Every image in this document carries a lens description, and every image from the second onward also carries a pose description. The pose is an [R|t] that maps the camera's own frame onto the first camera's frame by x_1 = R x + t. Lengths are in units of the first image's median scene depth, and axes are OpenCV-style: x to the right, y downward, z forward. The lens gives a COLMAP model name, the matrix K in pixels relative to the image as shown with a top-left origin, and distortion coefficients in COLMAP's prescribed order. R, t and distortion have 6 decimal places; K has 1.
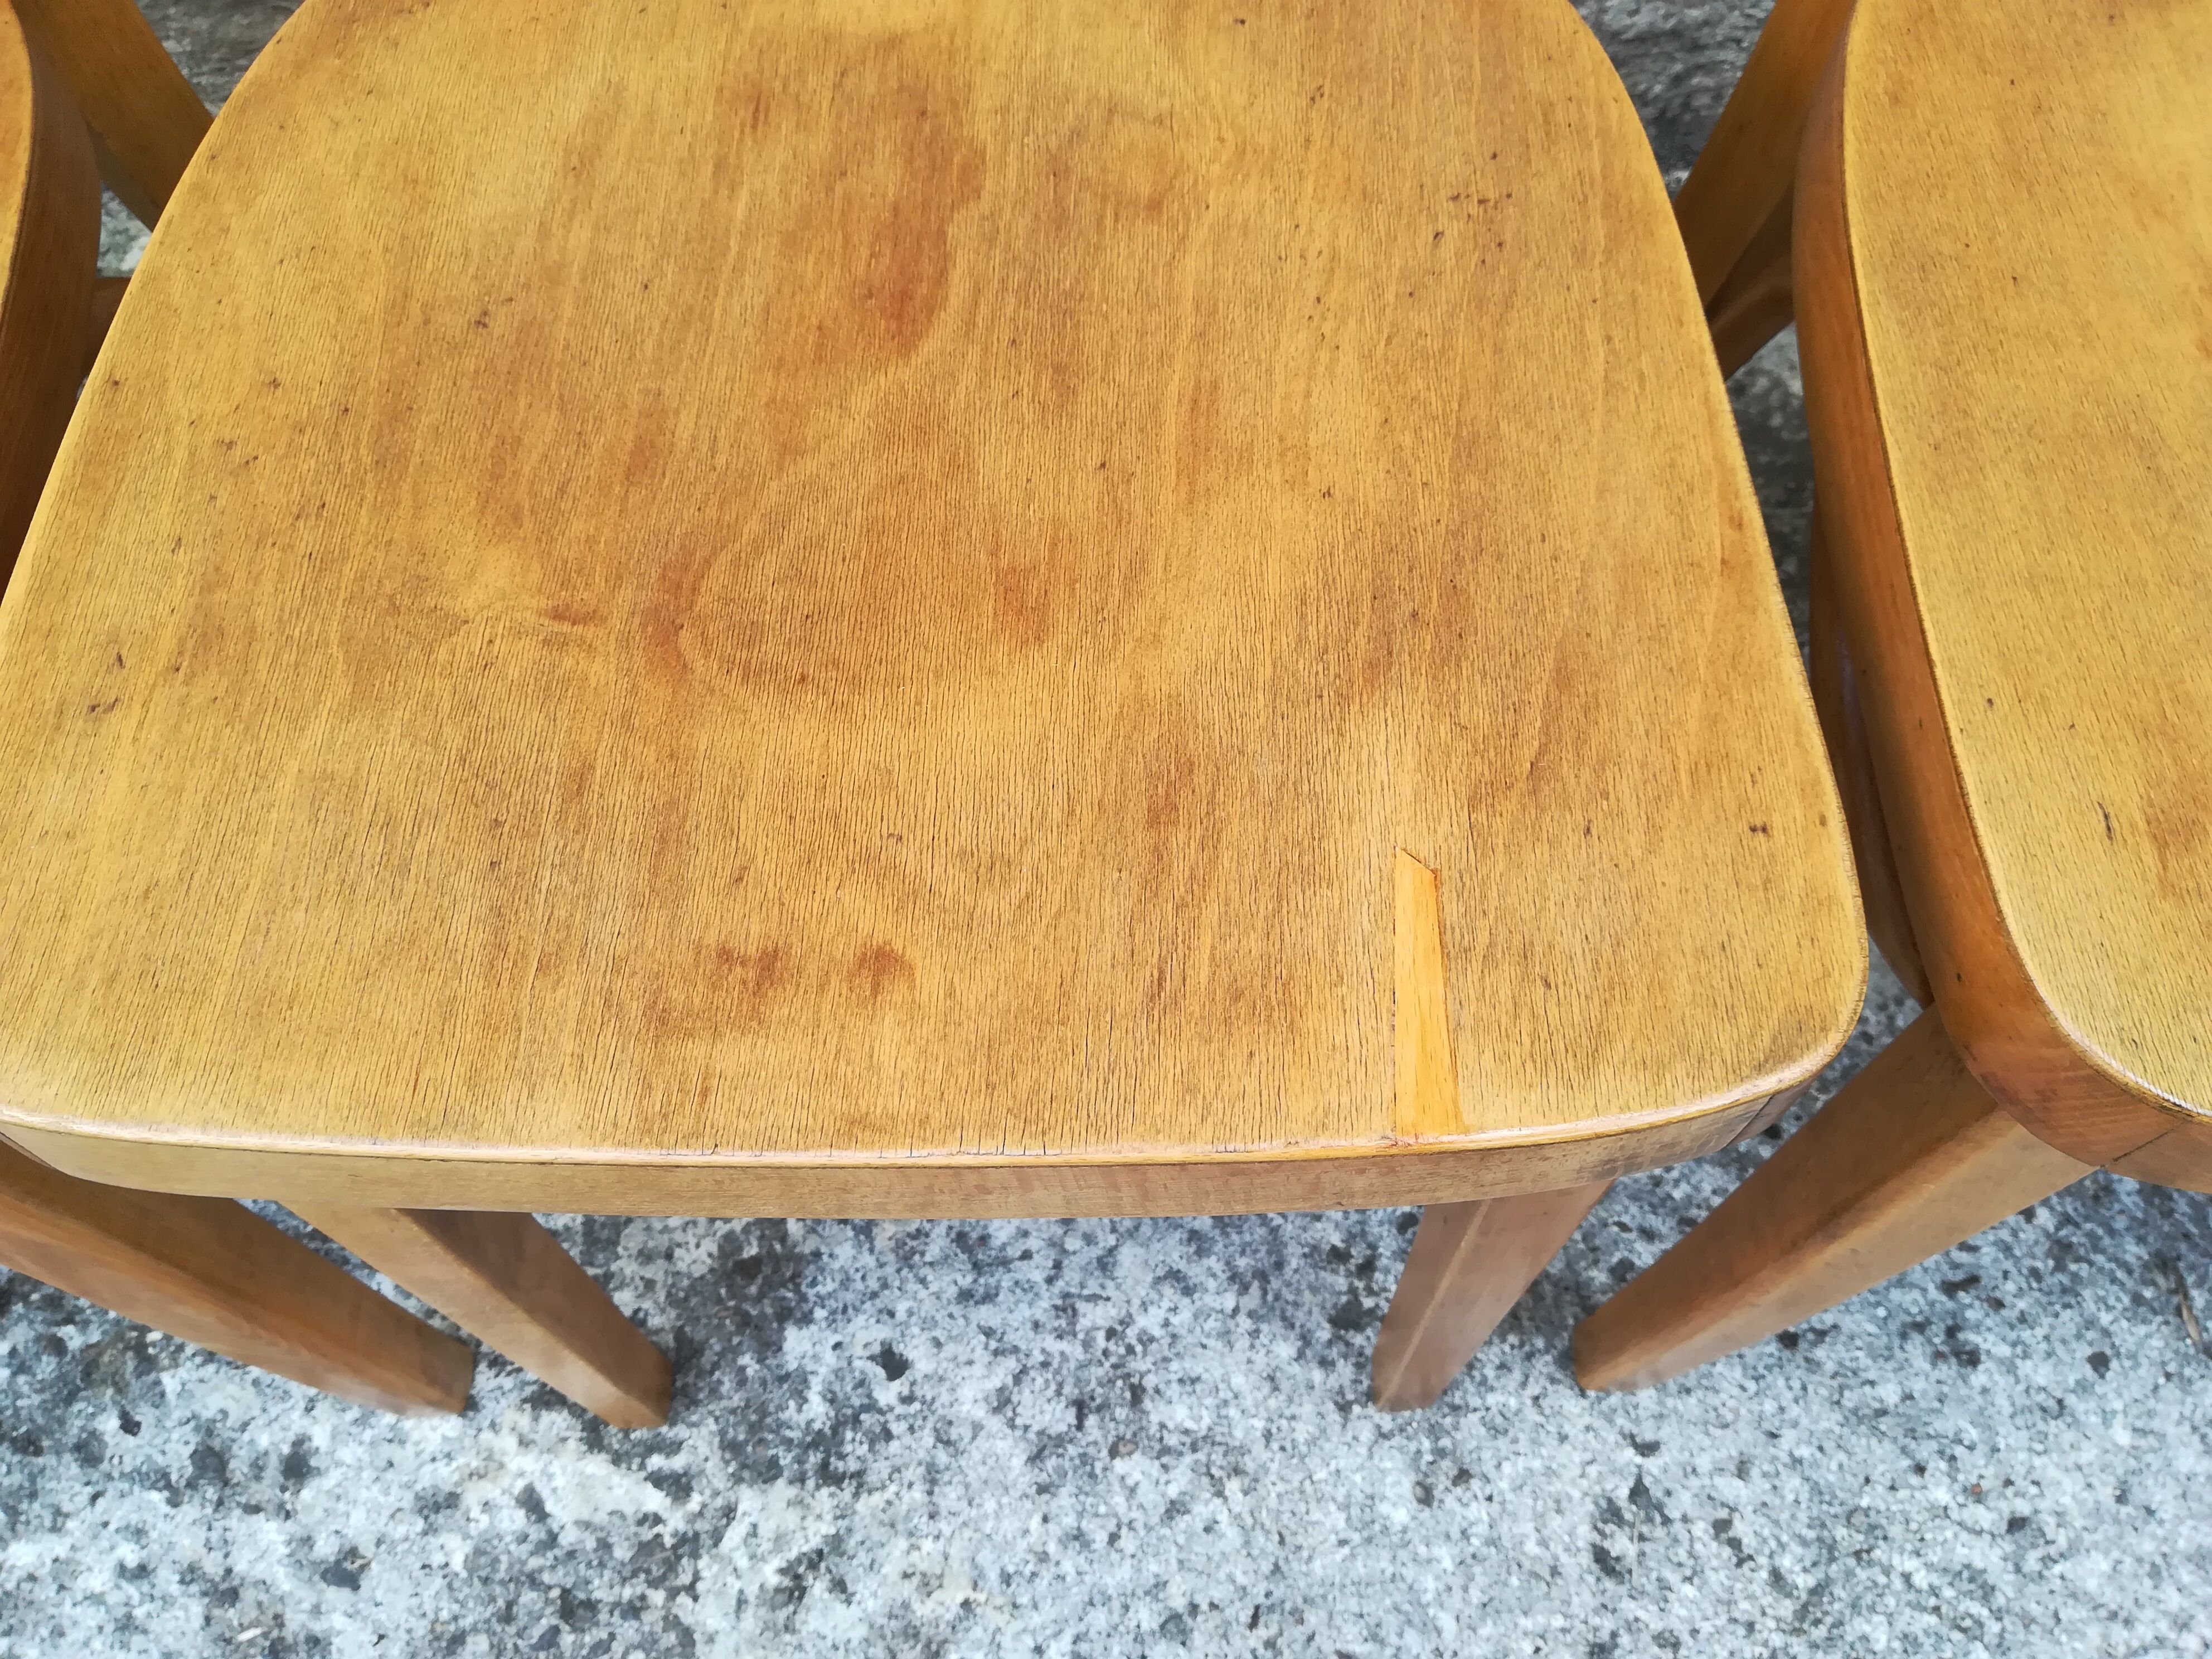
lens RADIAL K [[1726.7, 0, 1114.4], [0, 1726.7, 846.5], [0, 0, 1]] dist [0.046504, -0.074421]
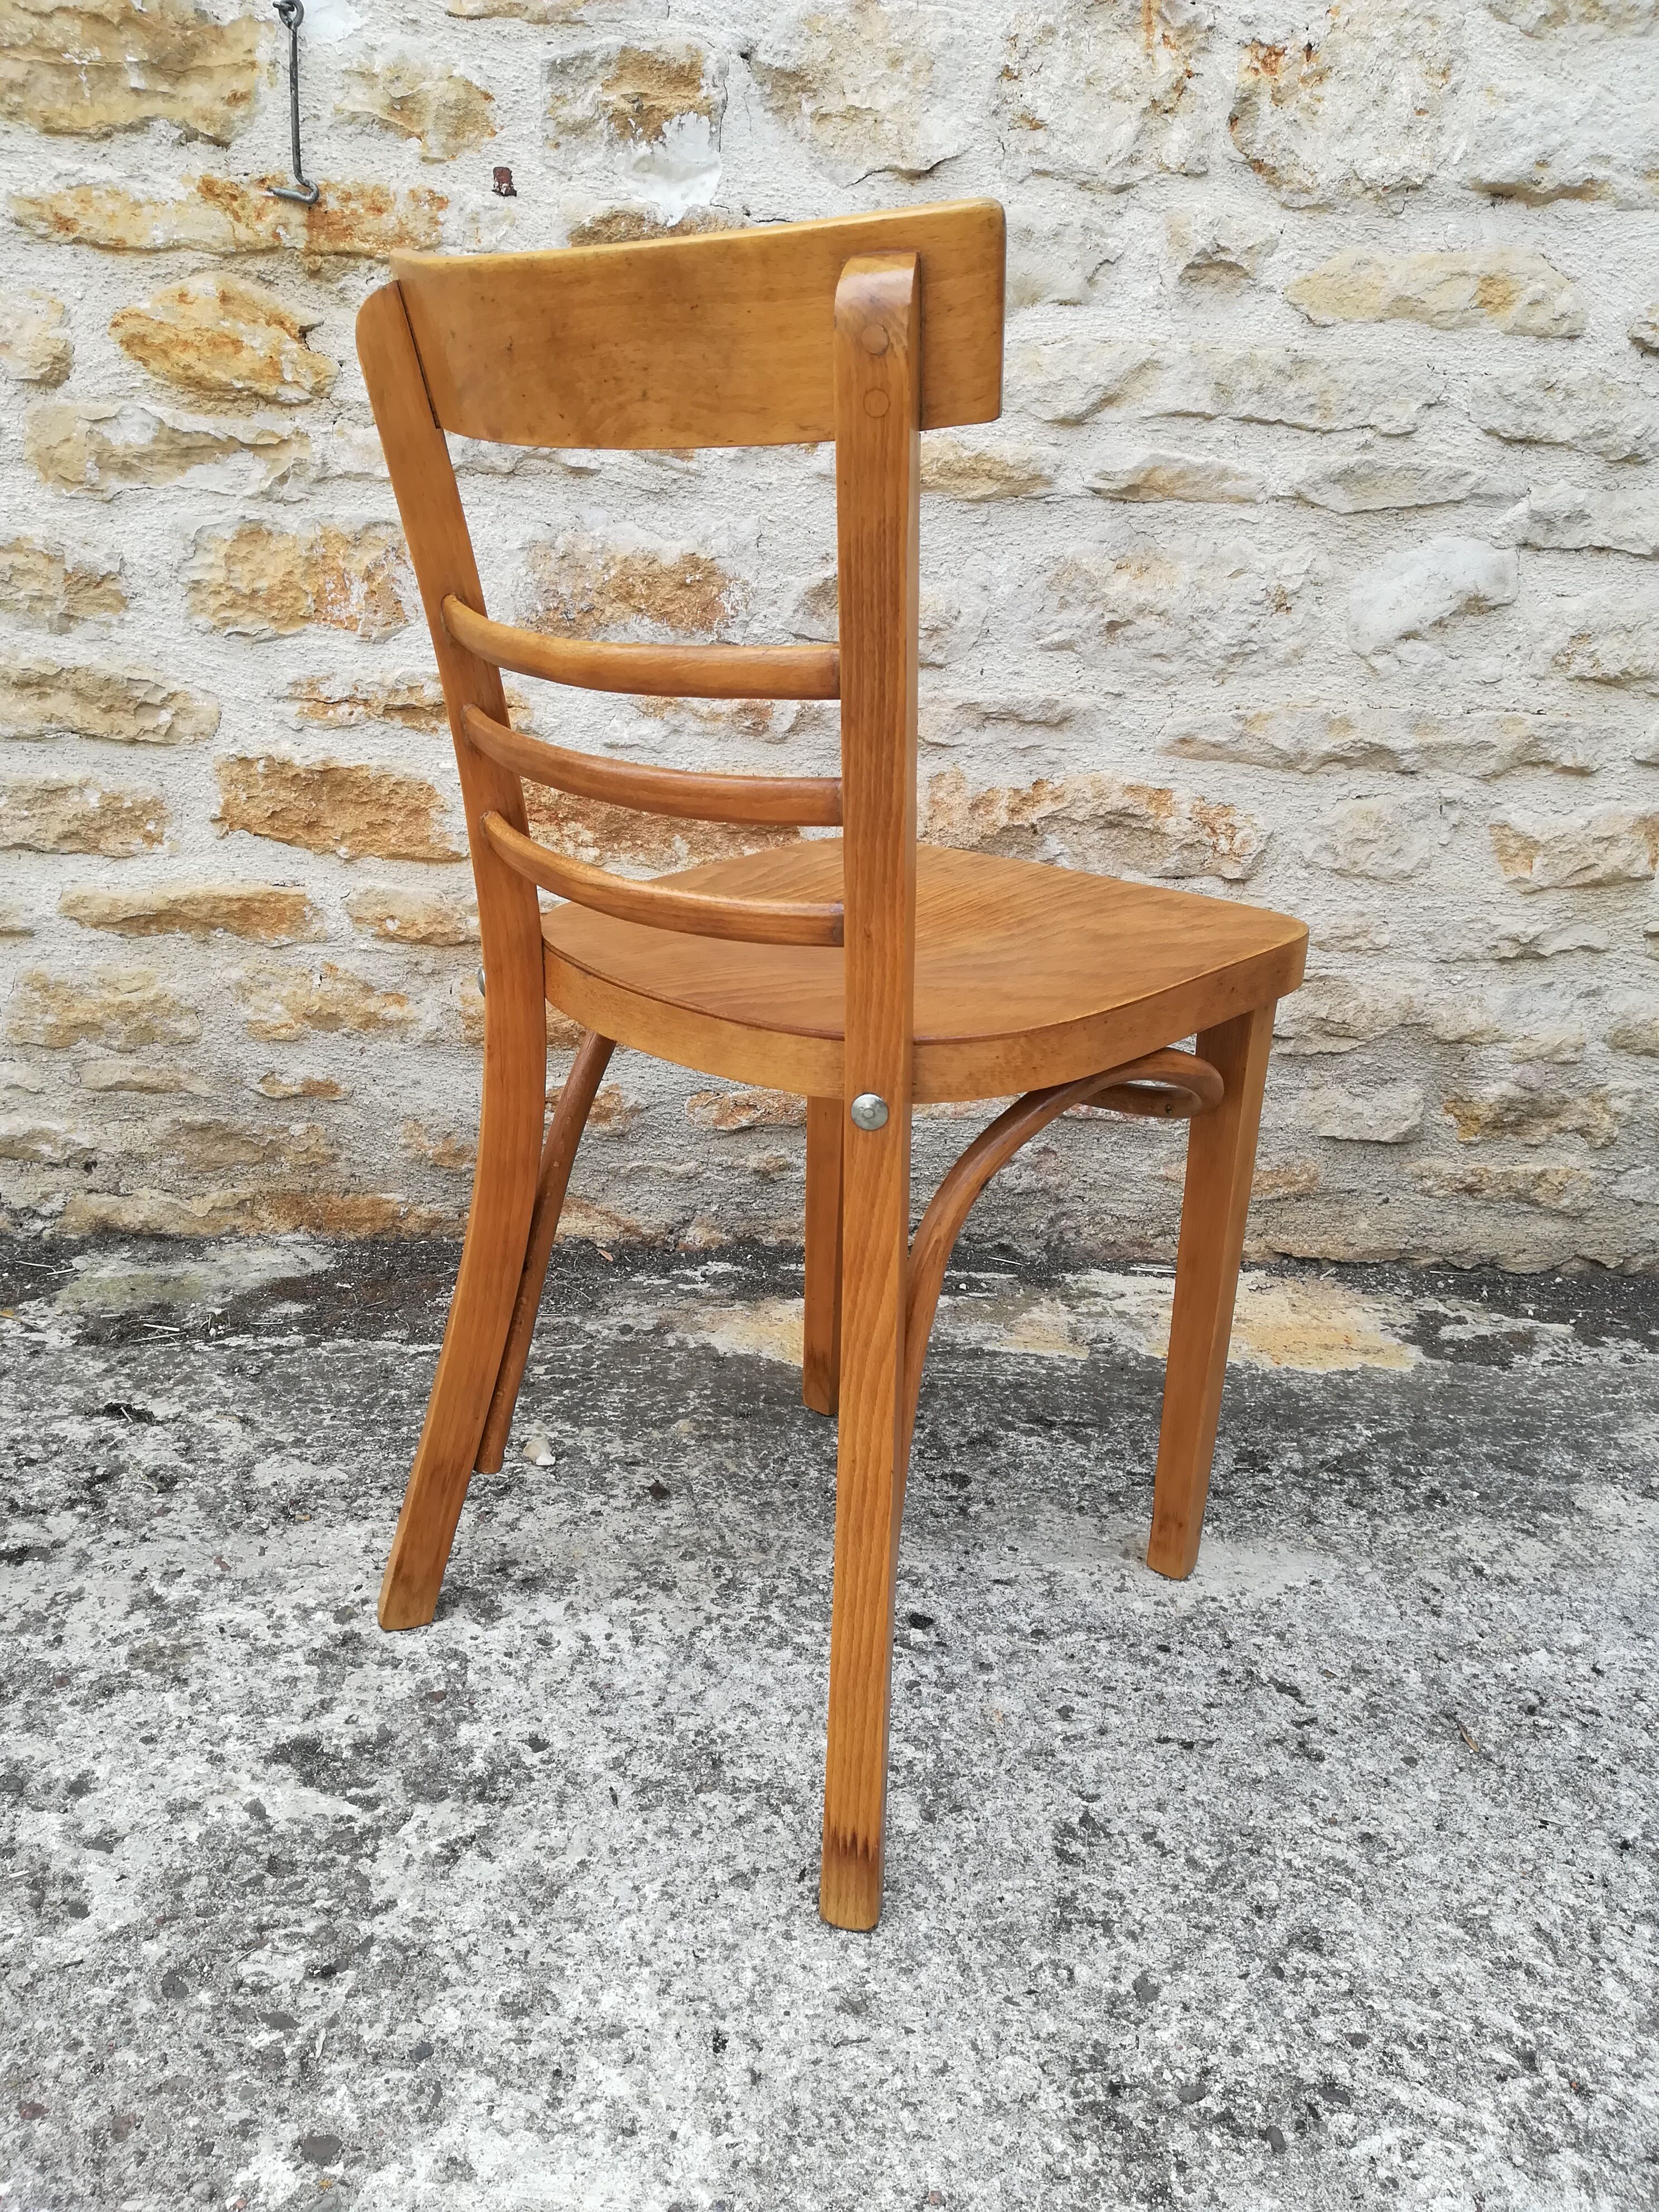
lens RADIAL K [[1726.7, 0, 815.1], [0, 1726.7, 1106.3], [0, 0, 1]] dist [0.046504, -0.074421]
pose [[0.998297, 0.035822, 0.046038, 0.009029], [0.009097, 0.683964, -0.729459, 0.972225], [-0.057619, 0.728636, 0.682474, -0.311806]]
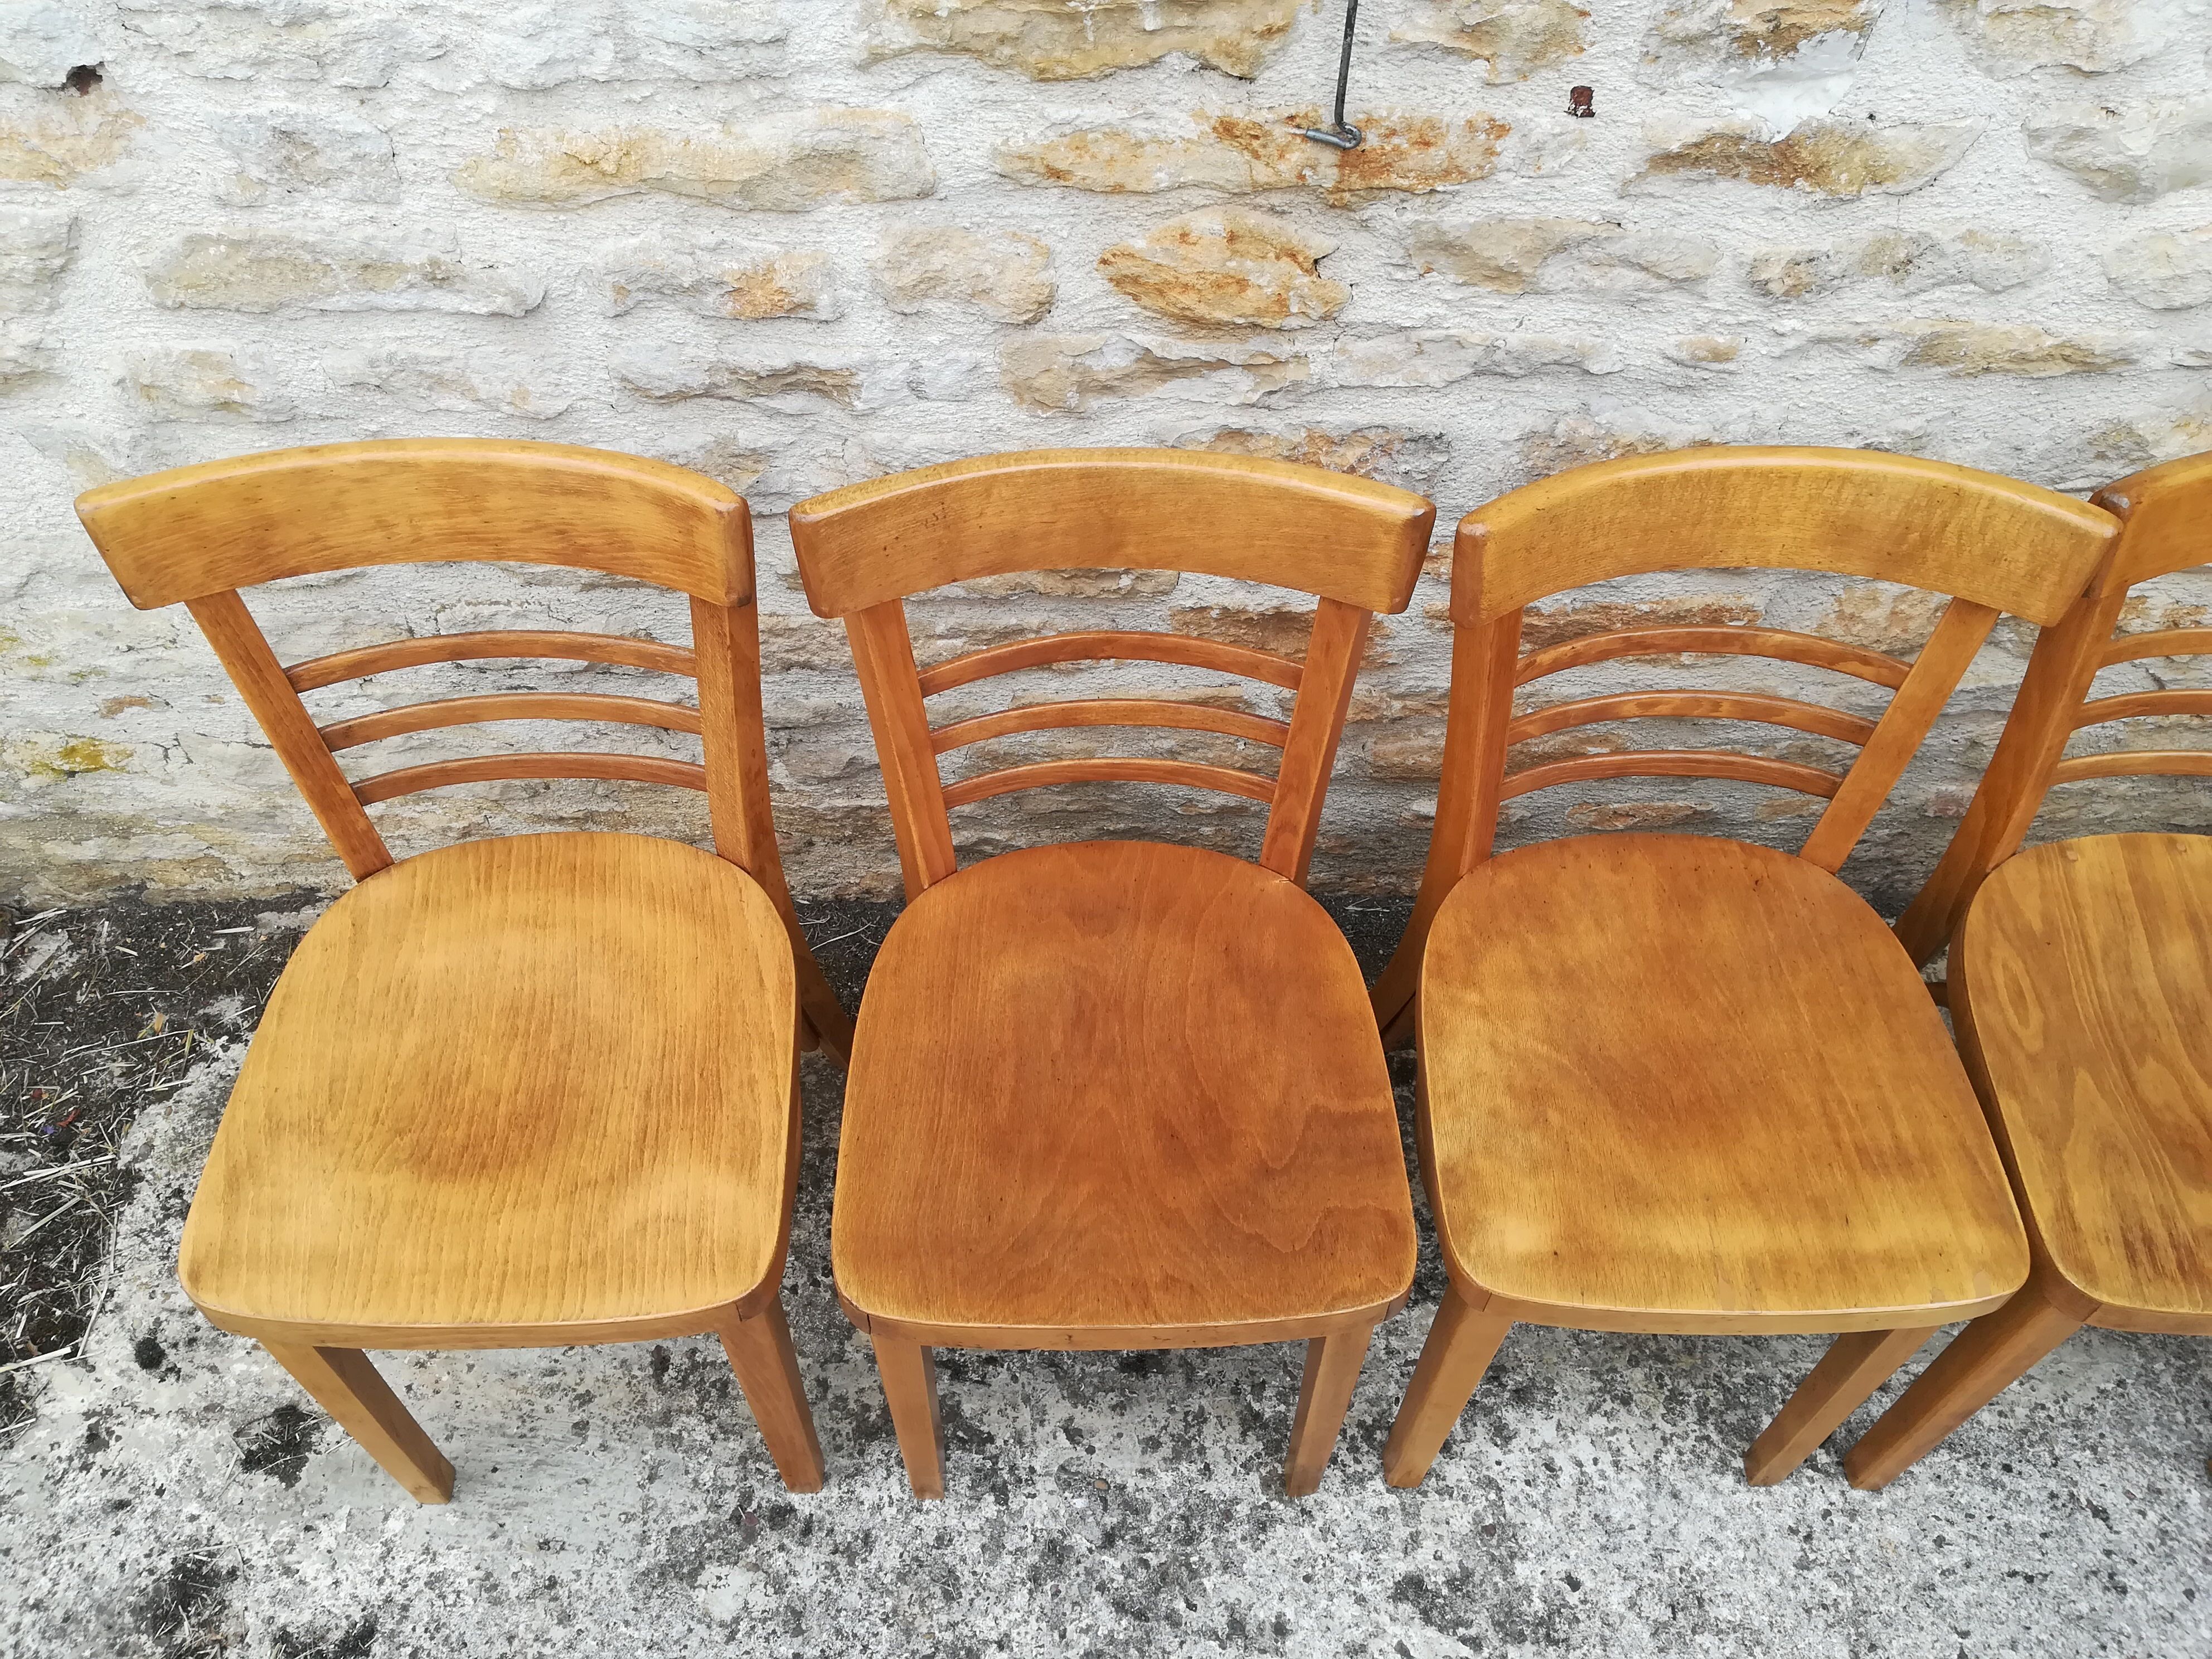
lens RADIAL K [[1726.7, 0, 1103.6], [0, 1726.7, 844.9], [0, 0, 1]] dist [0.046504, -0.074421]
pose [[0.999790, 0.018967, -0.007726, -0.672492], [-0.020126, 0.979778, -0.199075, -0.118732], [0.003794, 0.199189, 0.979954, -1.114121]]
